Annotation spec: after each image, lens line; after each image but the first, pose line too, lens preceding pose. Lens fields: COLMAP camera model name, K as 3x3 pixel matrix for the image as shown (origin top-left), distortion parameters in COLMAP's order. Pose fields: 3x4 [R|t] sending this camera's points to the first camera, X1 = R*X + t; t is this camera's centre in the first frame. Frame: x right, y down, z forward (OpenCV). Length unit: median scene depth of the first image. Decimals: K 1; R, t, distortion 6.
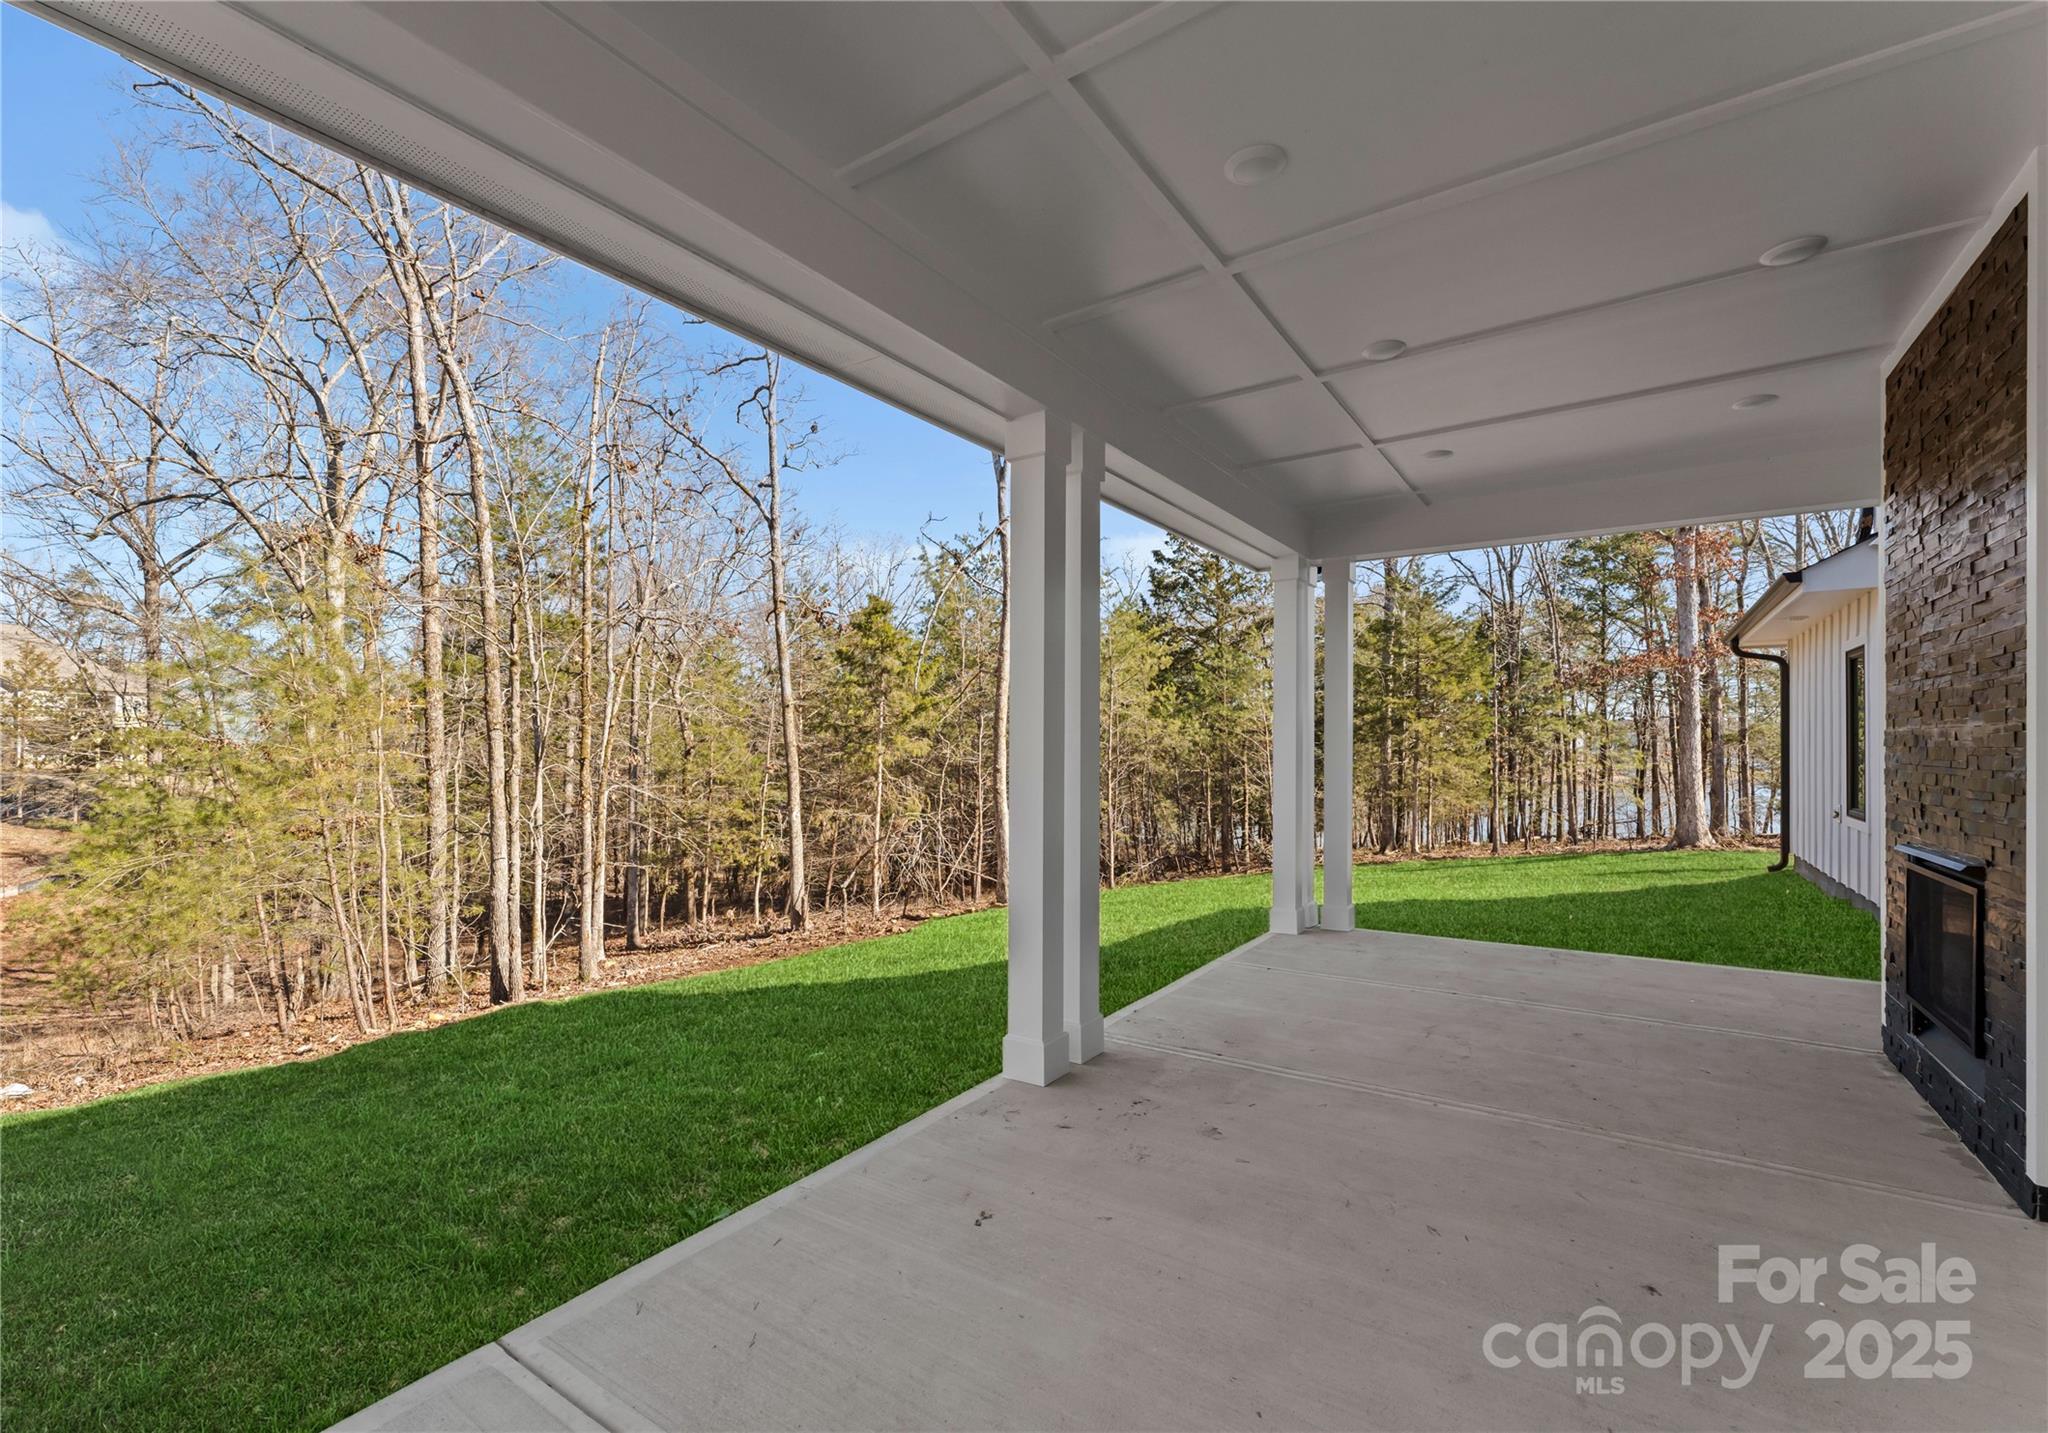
lens RADIAL K [[887.4, 0, 1031.9], [0, 887.4, 700.5], [0, 0, 1]] dist [-0.000668, 0.000018]
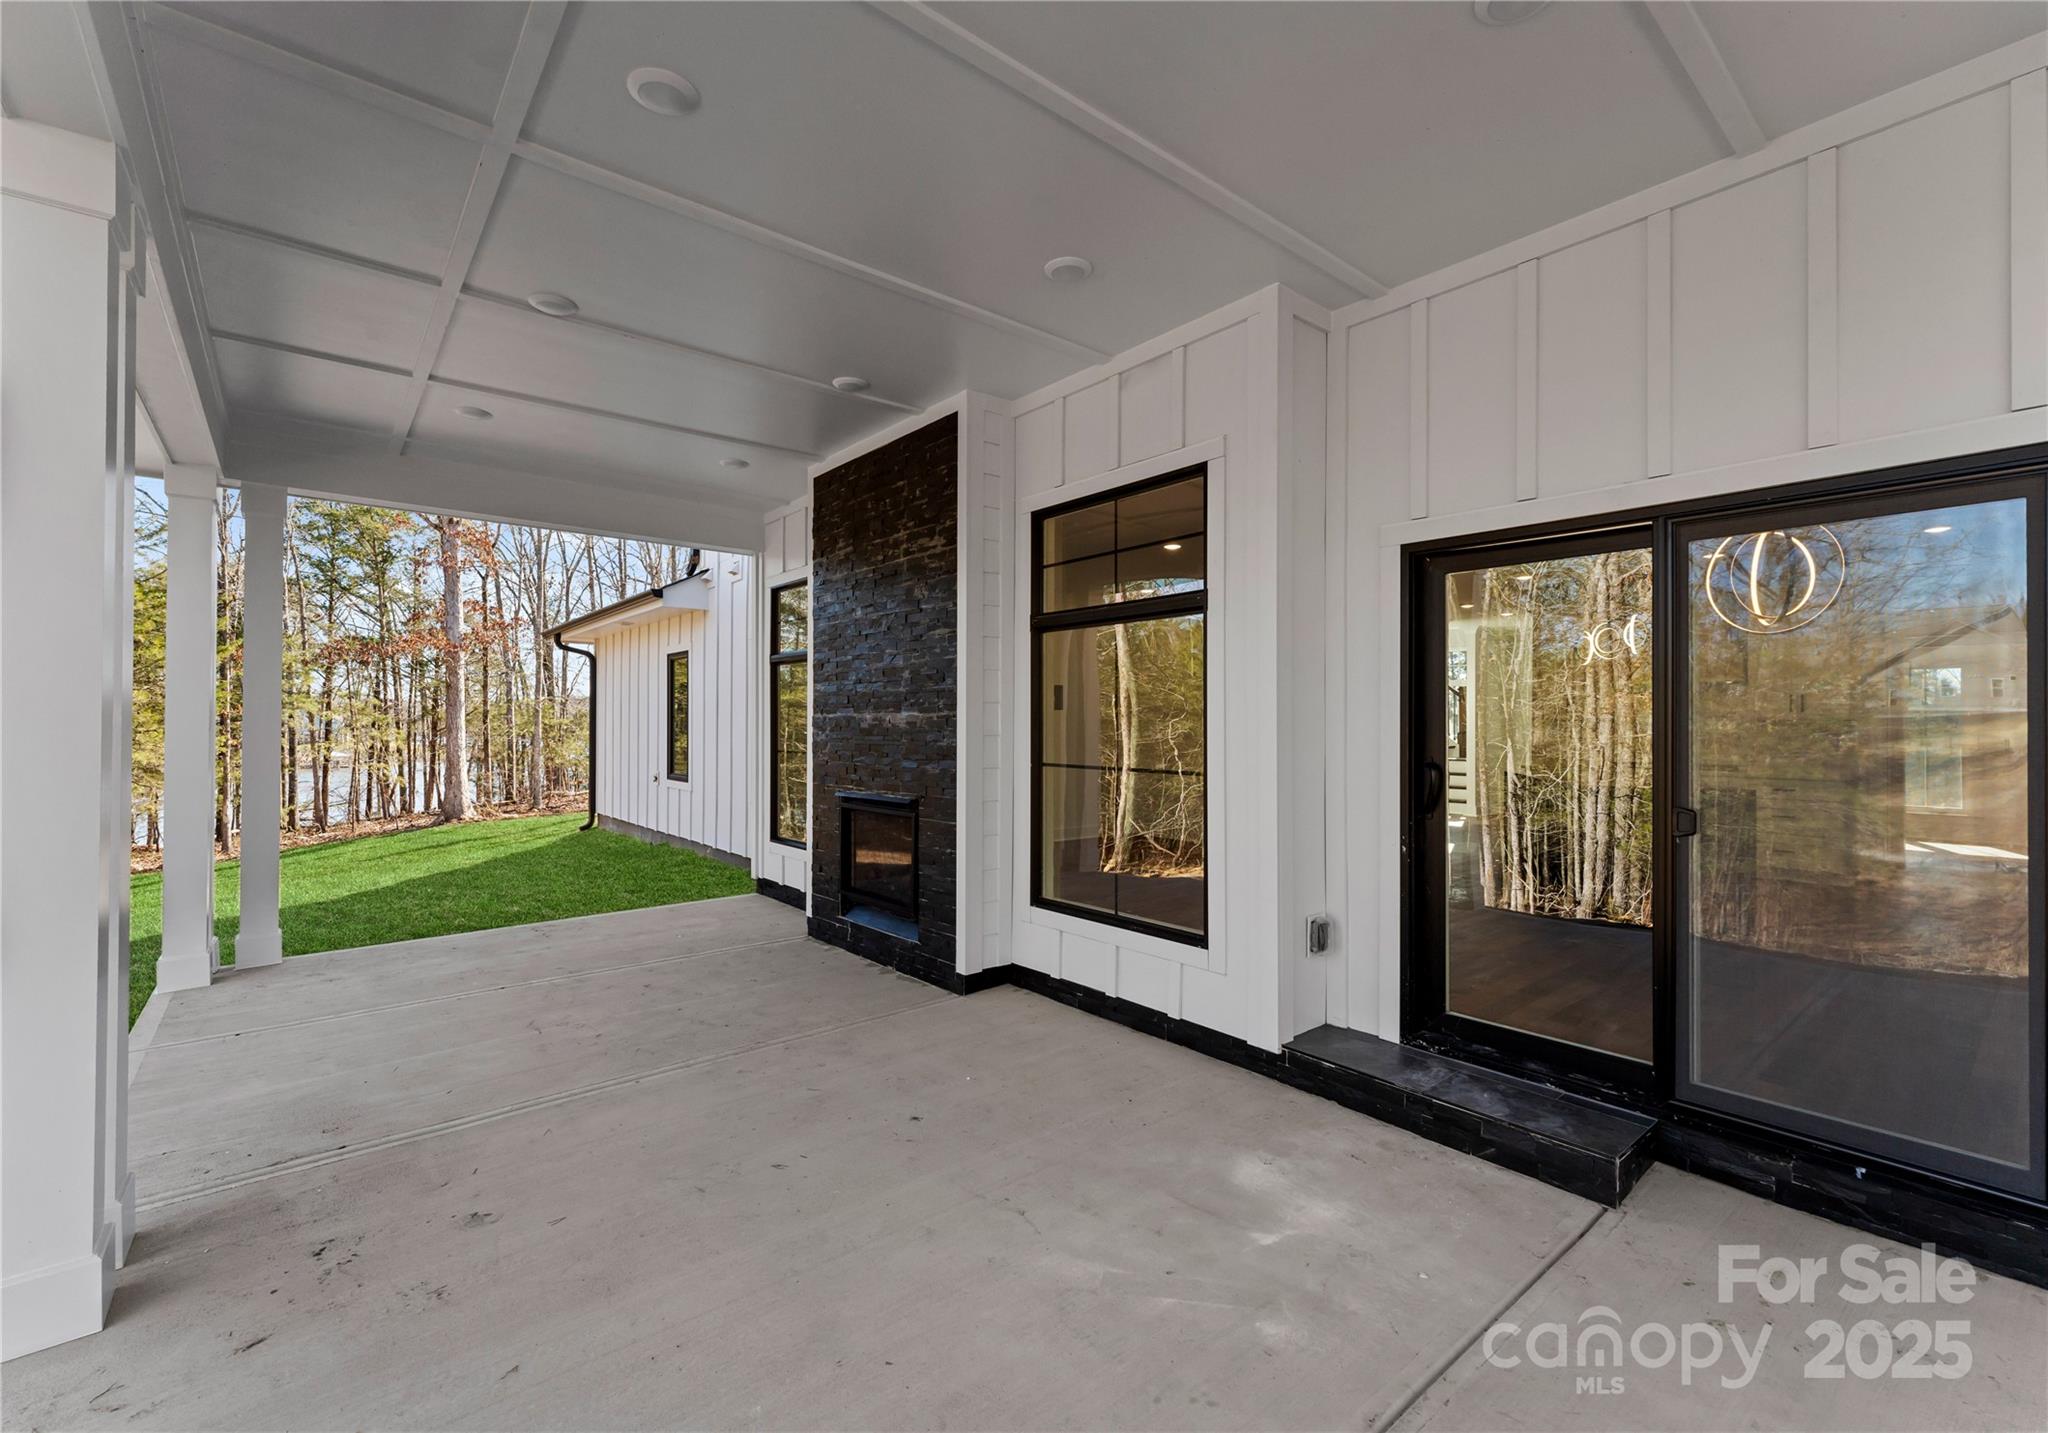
lens RADIAL K [[869.5, 0, 1017.4], [0, 869.5, 681.5], [0, 0, 1]] dist [0.000526, -0.000082]
pose [[0.292124, 0.046713, 0.955239, -0.303539], [-0.047703, 0.998275, -0.034230, 0.009151], [-0.955190, -0.035568, 0.293849, 0.240082]]
